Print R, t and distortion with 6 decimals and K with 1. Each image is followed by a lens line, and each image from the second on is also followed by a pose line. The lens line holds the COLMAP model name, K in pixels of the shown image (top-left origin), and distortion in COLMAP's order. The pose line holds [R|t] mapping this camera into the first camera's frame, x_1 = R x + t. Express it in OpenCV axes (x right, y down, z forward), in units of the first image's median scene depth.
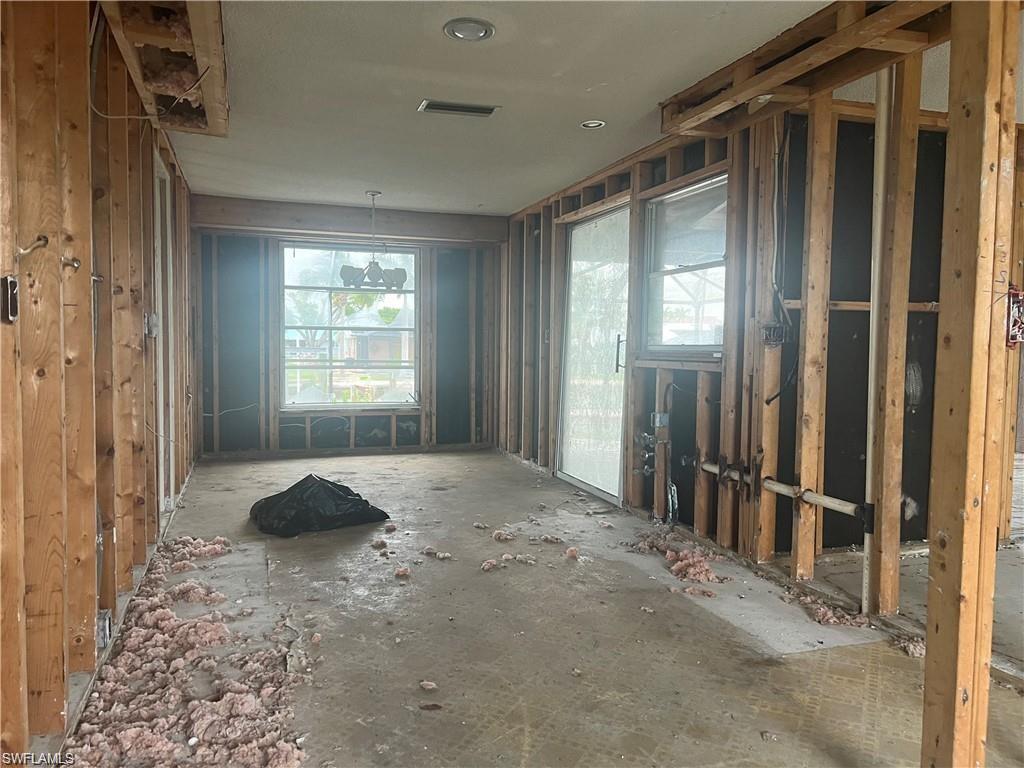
lens RADIAL K [[776.3, 0, 516.3], [0, 776.3, 385.6], [0, 0, 1]] dist [0.043035, -0.031641]
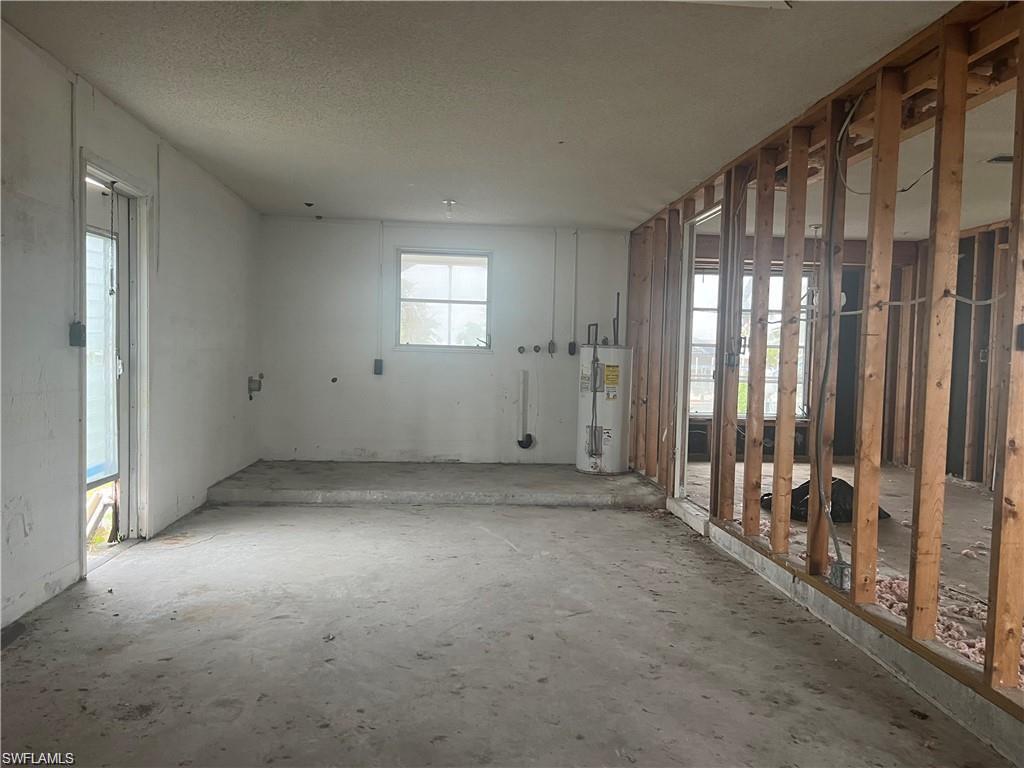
lens RADIAL K [[776.3, 0, 517.3], [0, 776.3, 386.5], [0, 0, 1]] dist [0.043035, -0.031641]
pose [[0.968205, 0.024180, -0.248988, -0.812407], [-0.028320, 0.999514, -0.013056, 0.023083], [0.248551, 0.019692, 0.968419, -0.473730]]
